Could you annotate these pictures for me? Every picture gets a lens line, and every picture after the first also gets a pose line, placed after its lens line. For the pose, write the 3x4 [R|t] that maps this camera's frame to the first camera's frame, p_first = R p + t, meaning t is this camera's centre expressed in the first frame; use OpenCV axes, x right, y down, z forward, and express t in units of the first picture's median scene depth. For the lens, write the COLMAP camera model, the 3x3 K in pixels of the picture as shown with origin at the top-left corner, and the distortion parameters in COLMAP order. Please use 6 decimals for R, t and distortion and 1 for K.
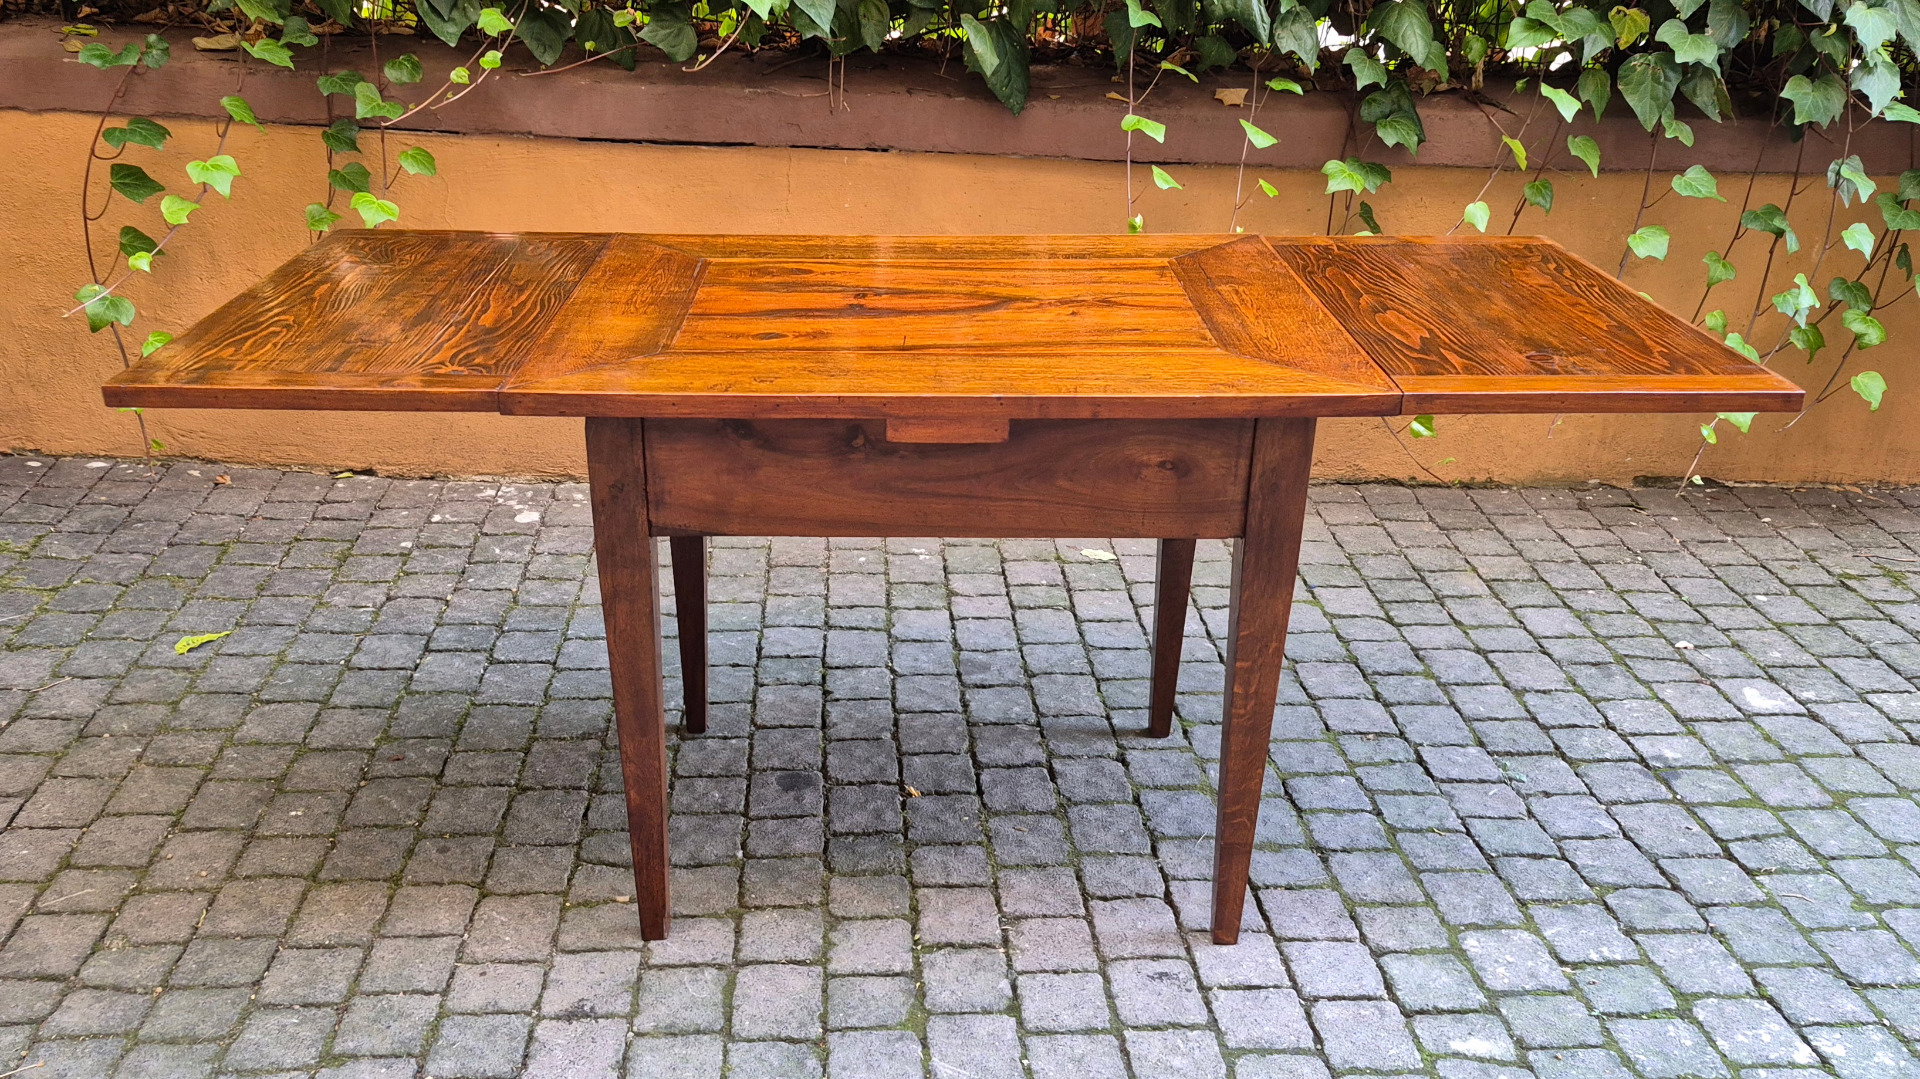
lens RADIAL K [[1576.1, 0, 889.9], [0, 1576.1, 544.1], [0, 0, 1]] dist [0.134401, -0.211252]
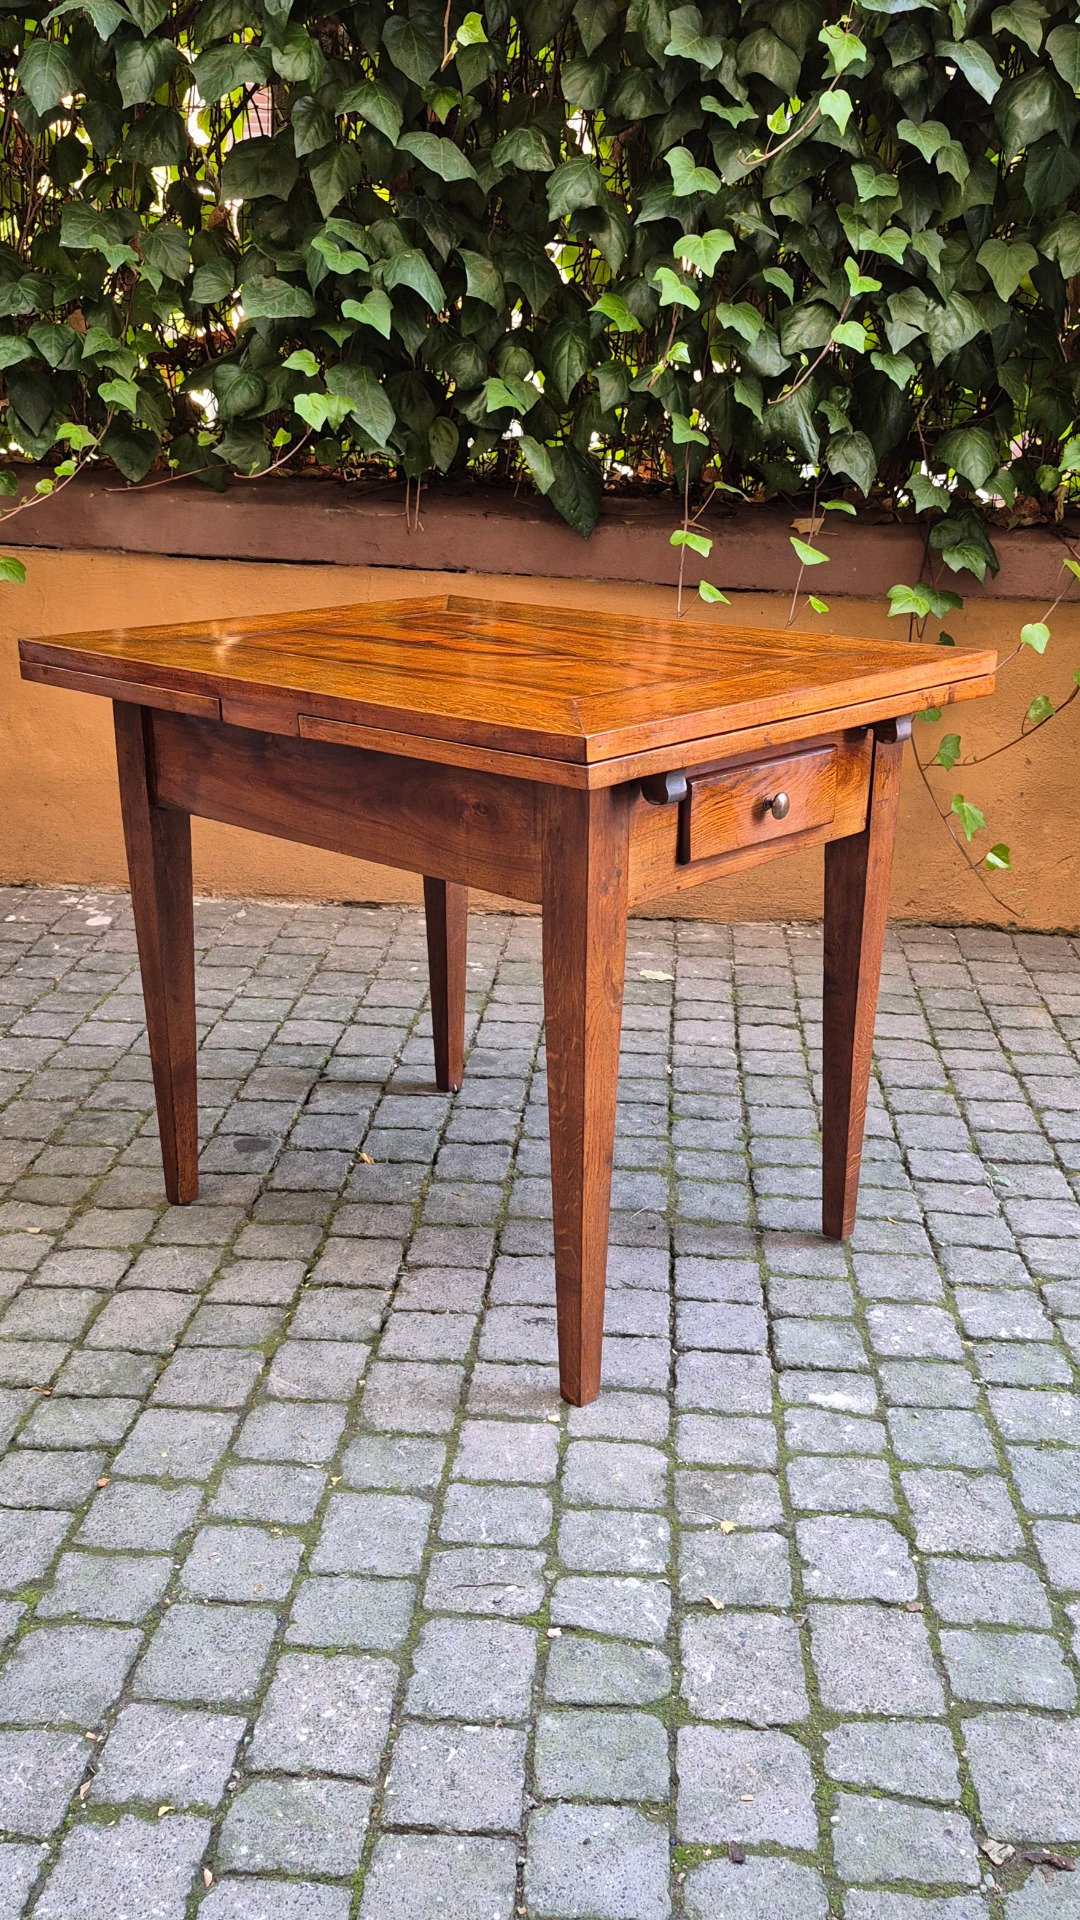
lens RADIAL K [[1651.5, 0, 541.1], [0, 1651.5, 900.6], [0, 0, 1]] dist [0.132261, -0.216989]
pose [[0.994215, 0.035532, -0.101356, 0.235400], [-0.047320, 0.992077, -0.116383, 0.119433], [0.096418, 0.120506, 0.988019, -0.028469]]
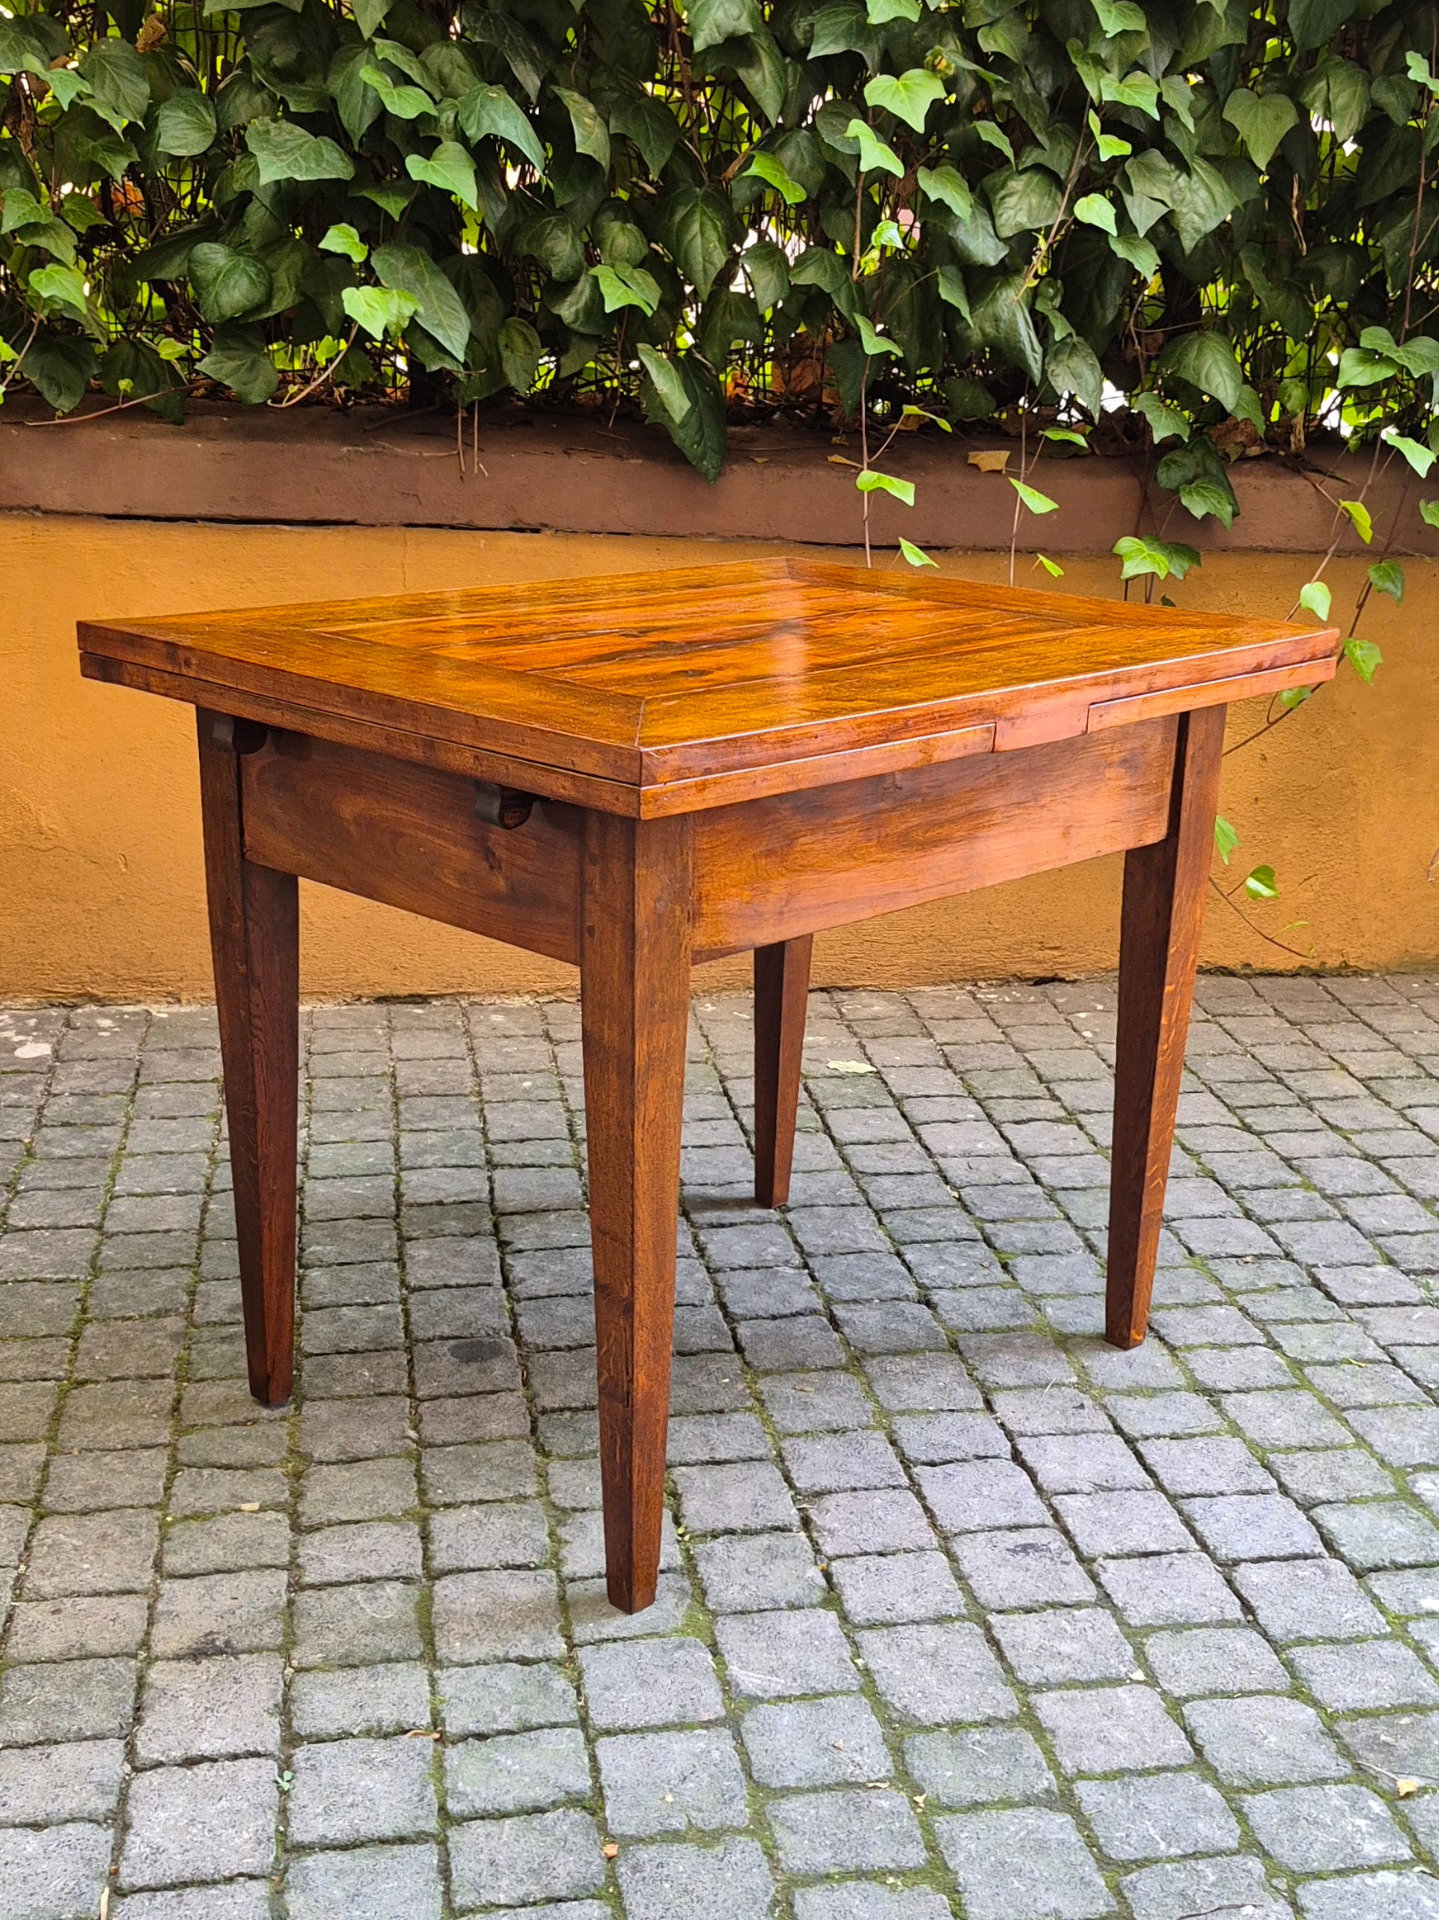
lens RADIAL K [[2225.2, 0, 728.9], [0, 2225.2, 969.0], [0, 0, 1]] dist [0.140391, -0.226982]
pose [[0.991689, -0.031637, 0.124710, -0.072540], [0.045256, 0.993128, -0.107926, 0.100967], [-0.120438, 0.112673, 0.986306, -0.016050]]
